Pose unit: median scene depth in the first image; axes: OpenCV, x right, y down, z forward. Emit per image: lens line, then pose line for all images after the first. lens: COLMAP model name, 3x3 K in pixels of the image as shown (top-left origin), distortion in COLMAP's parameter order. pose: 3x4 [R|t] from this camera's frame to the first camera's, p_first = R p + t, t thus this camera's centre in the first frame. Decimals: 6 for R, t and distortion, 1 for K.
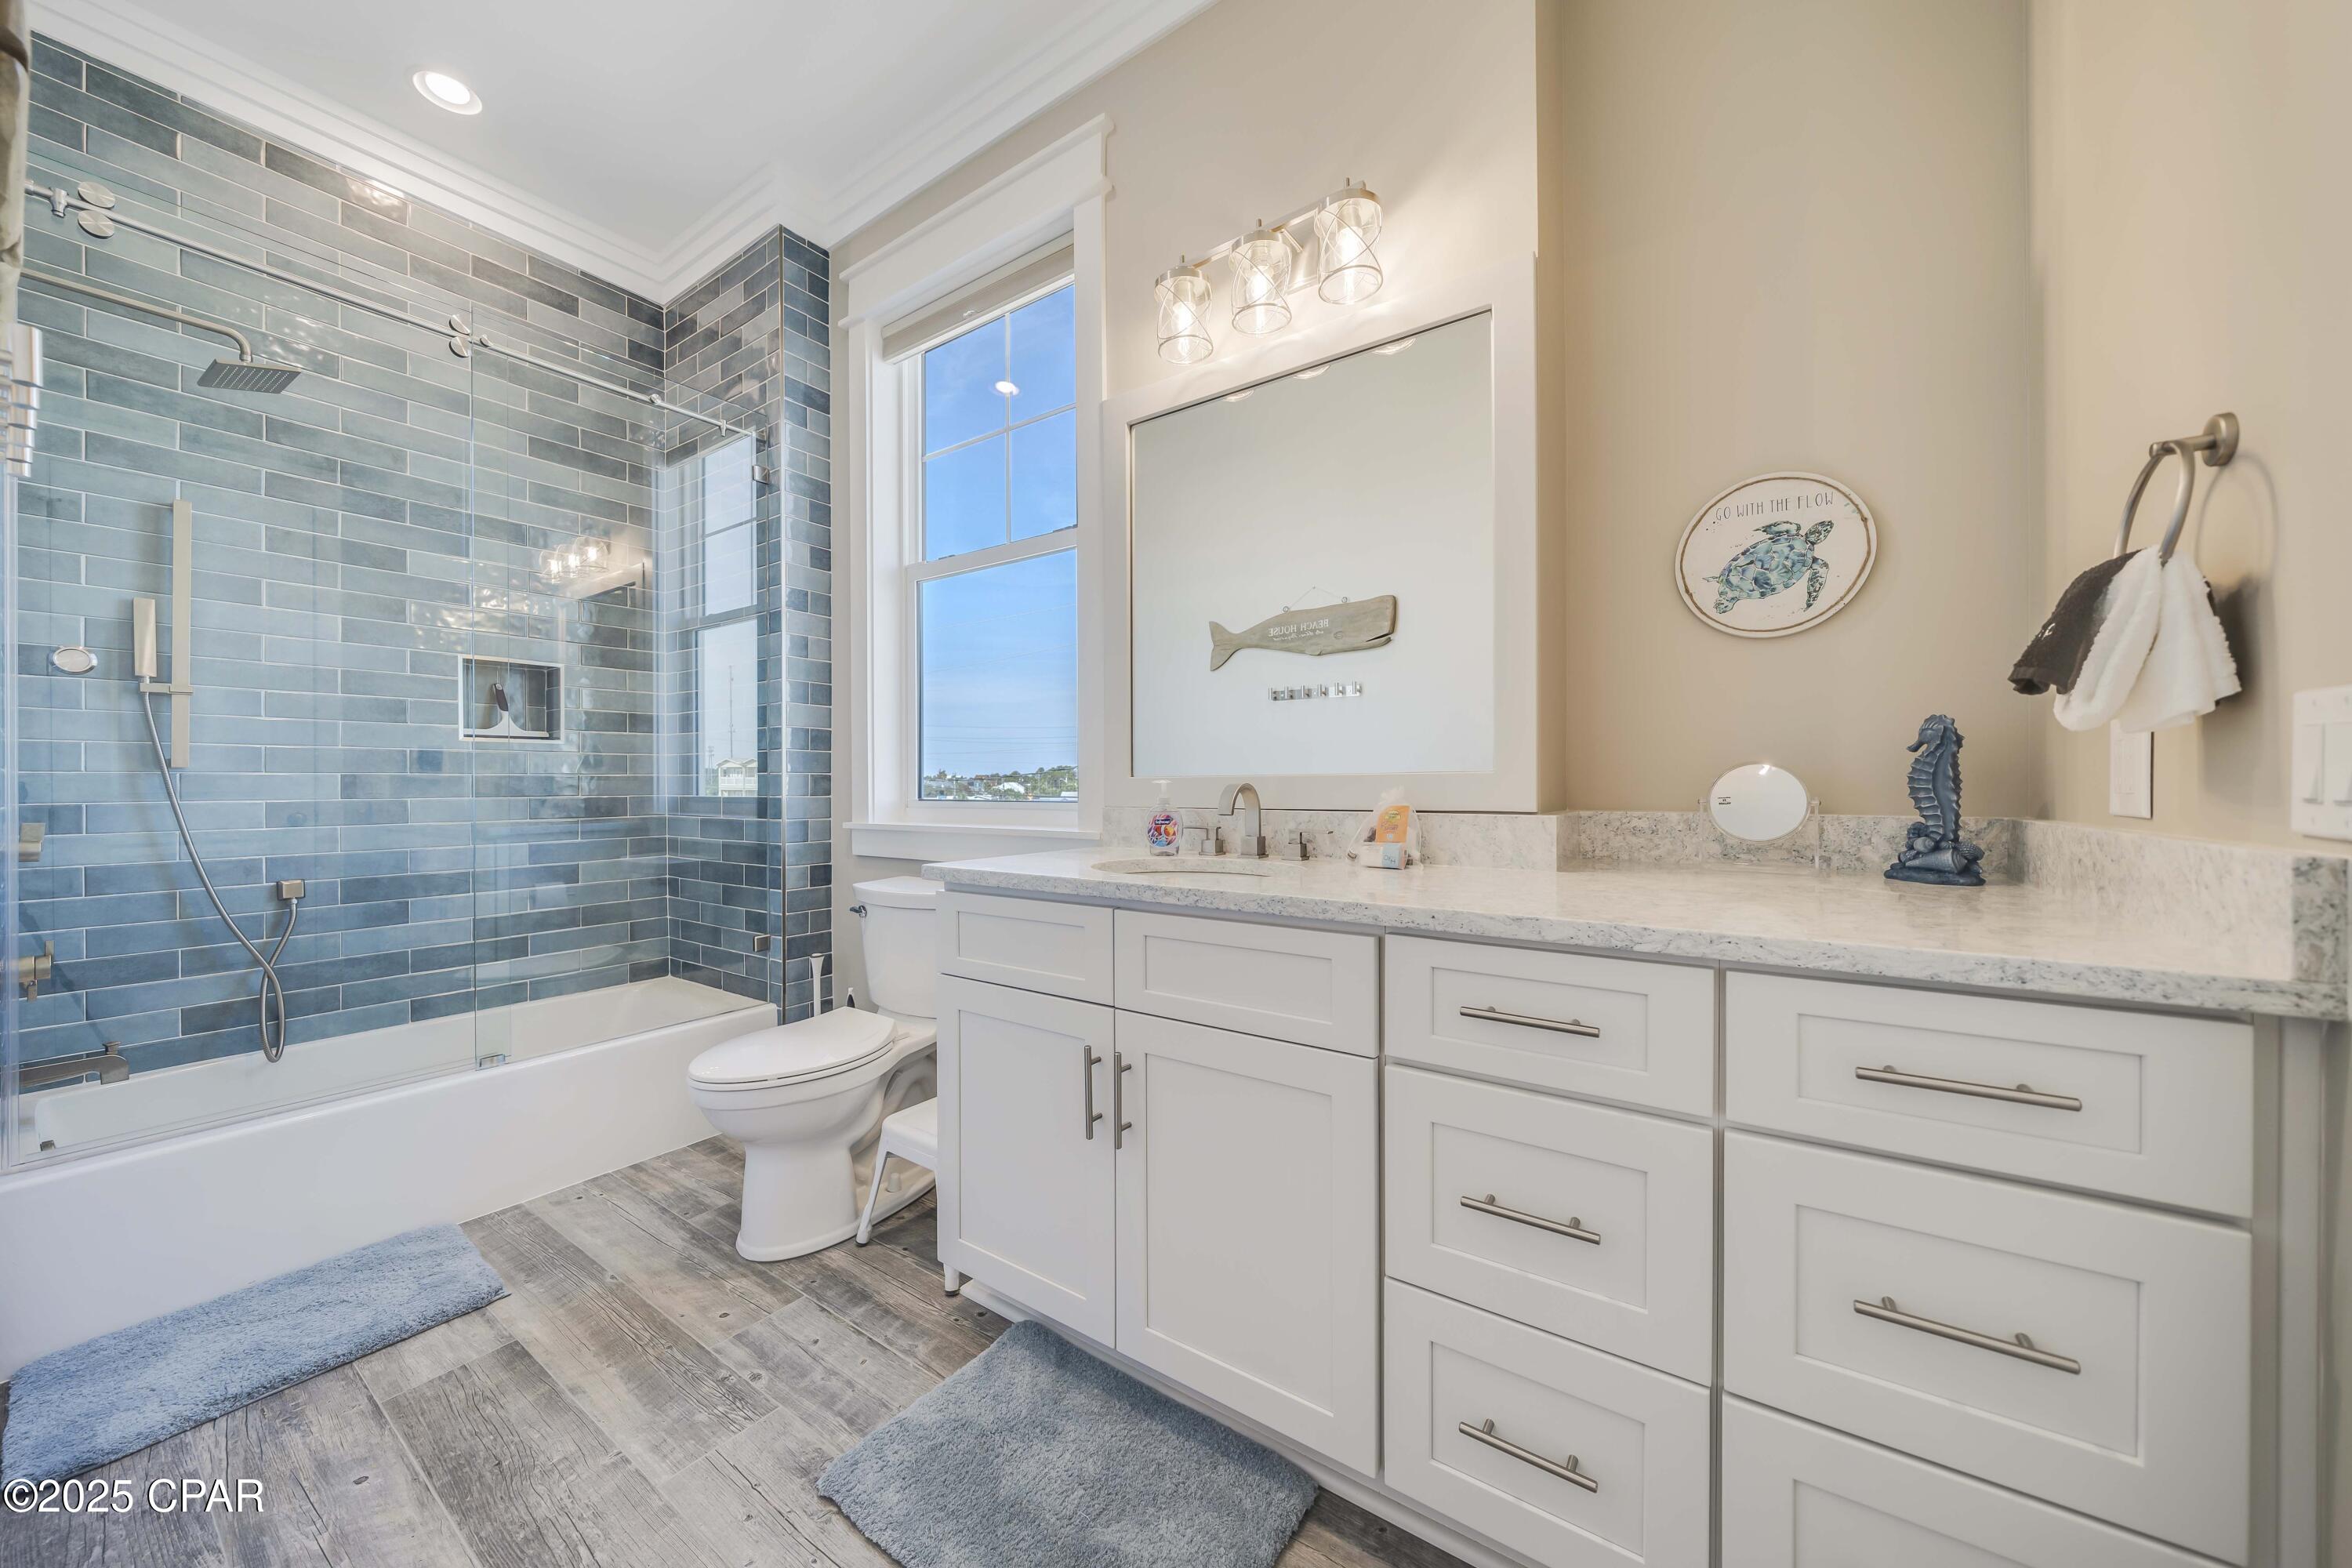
lens RADIAL K [[829.5, 0, 1170.1], [0, 829.5, 793.3], [0, 0, 1]] dist [0.000049, -0.003785]
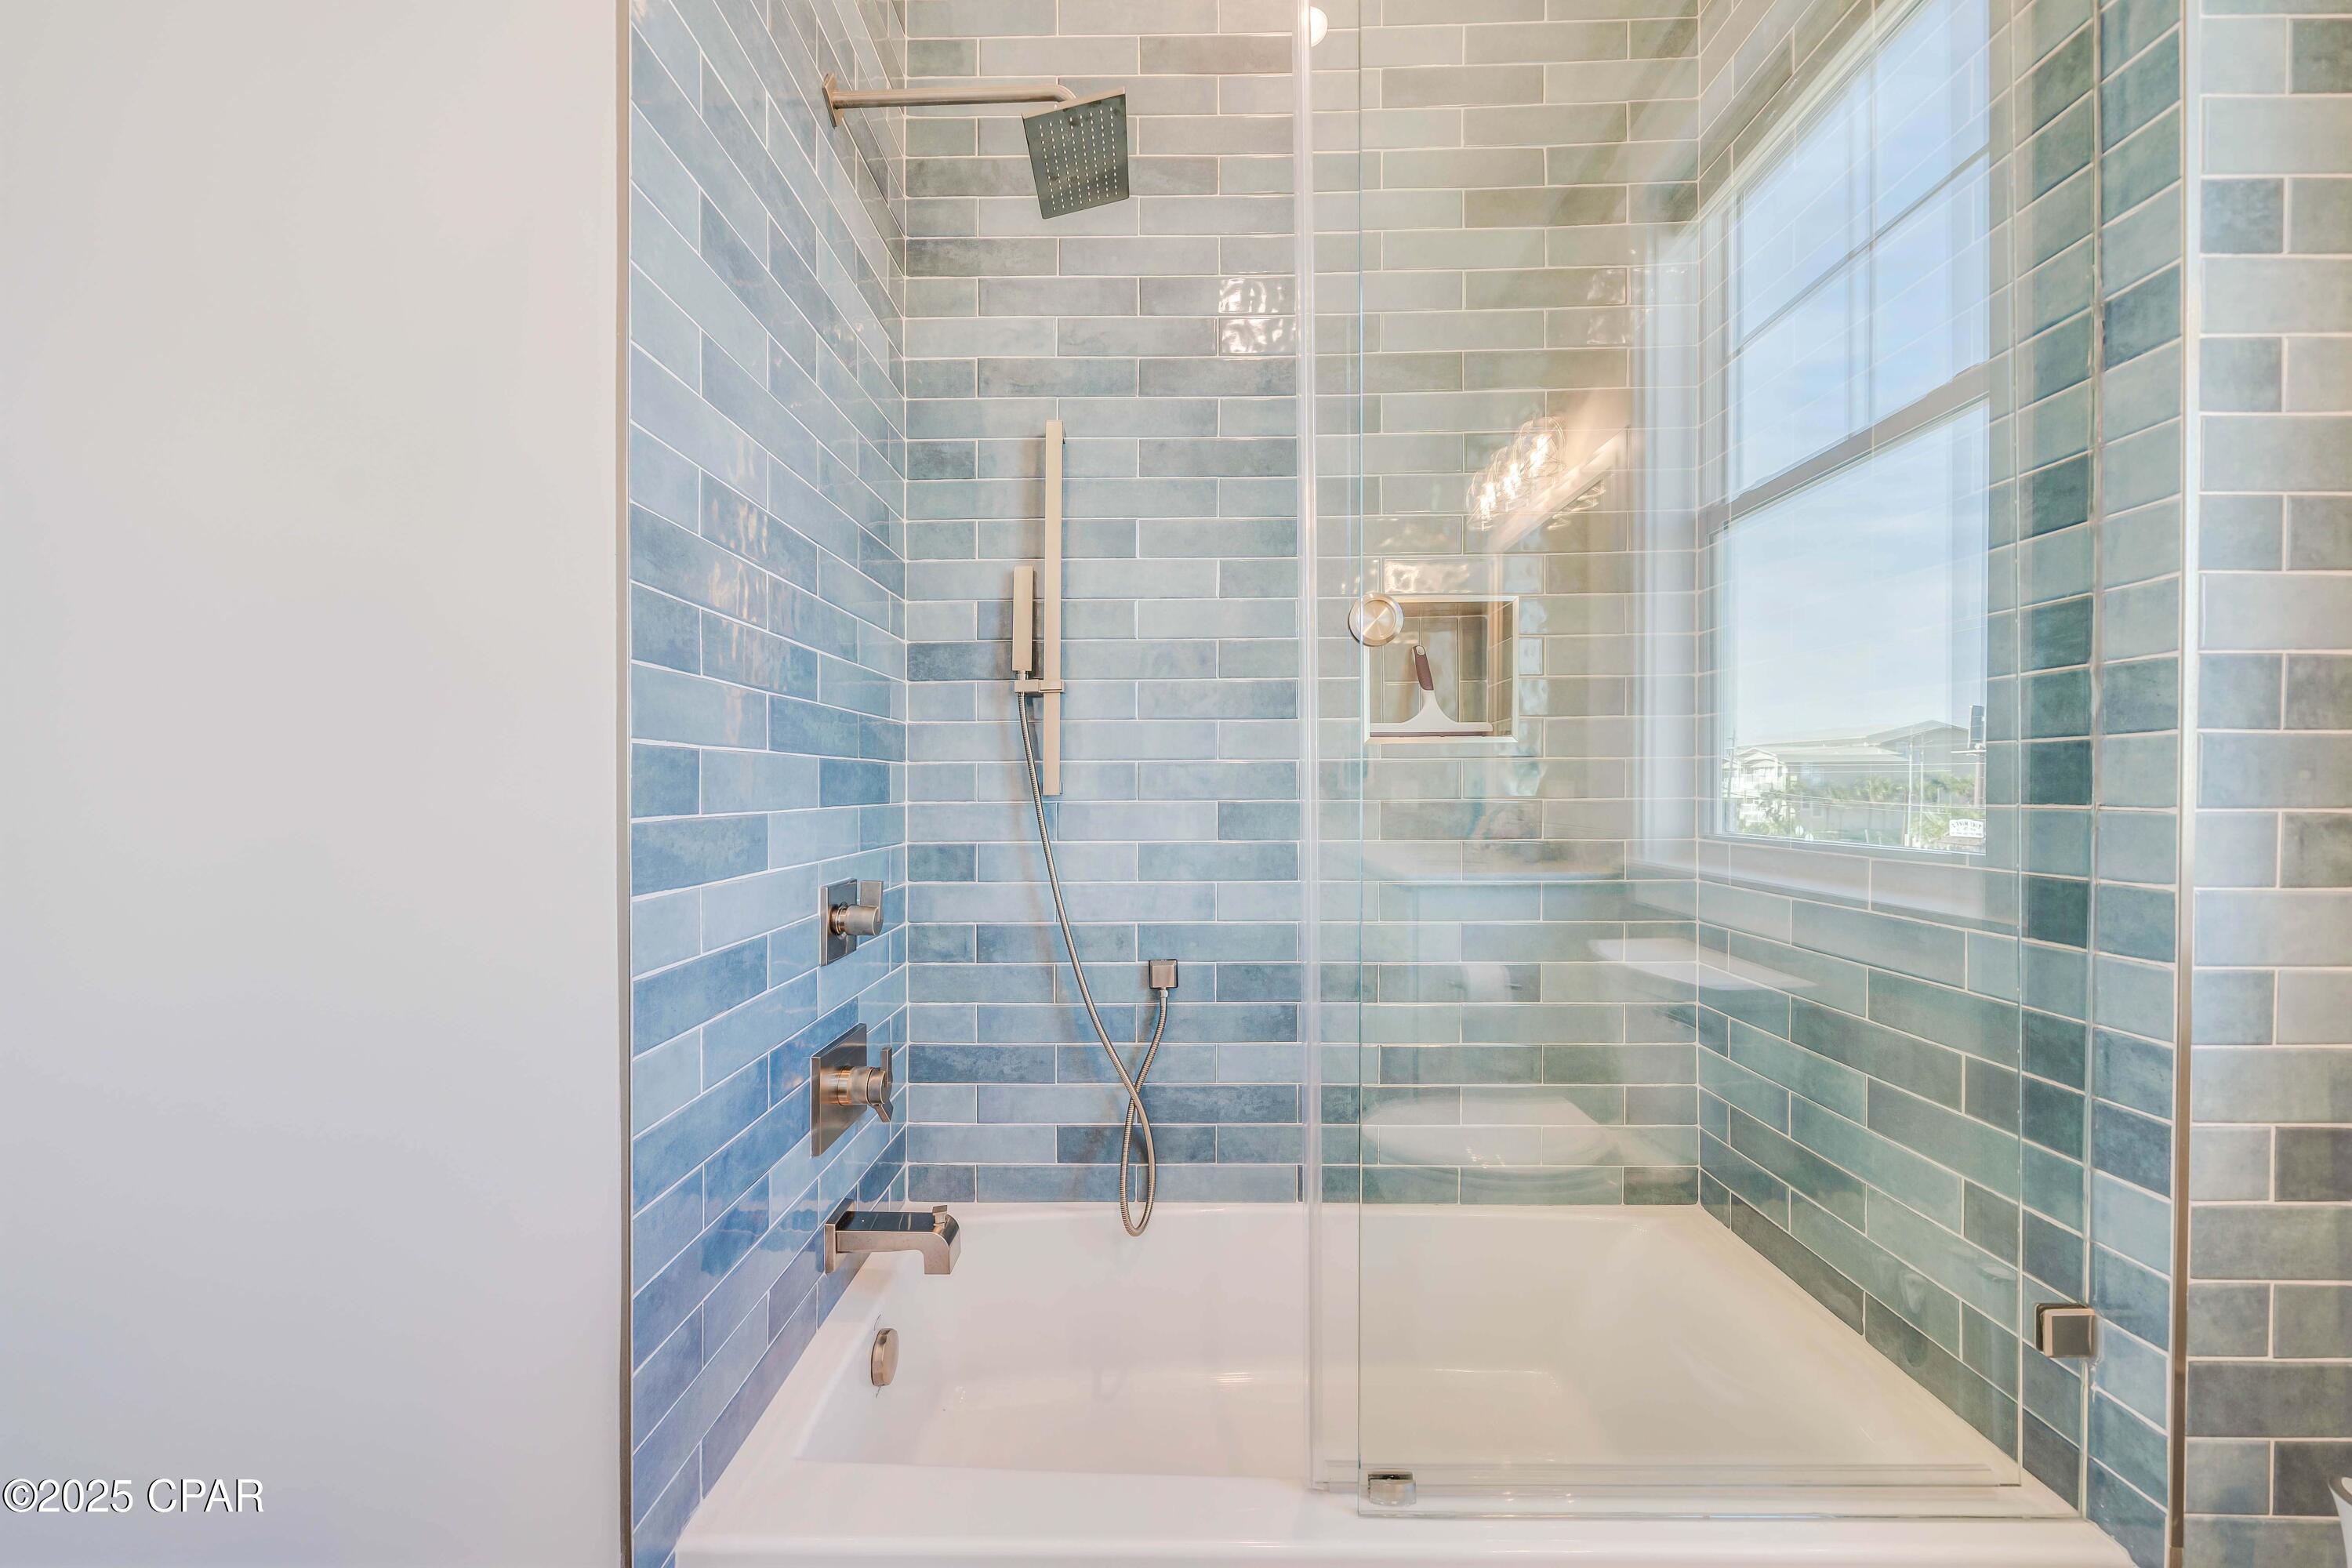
lens RADIAL K [[829.5, 0, 1170.1], [0, 829.5, 793.3], [0, 0, 1]] dist [0.000049, -0.003785]
pose [[0.555275, 0.008763, -0.831621, -0.424263], [-0.006106, 0.999960, 0.006460, -0.029607], [0.831645, 0.001491, 0.555306, 0.532418]]
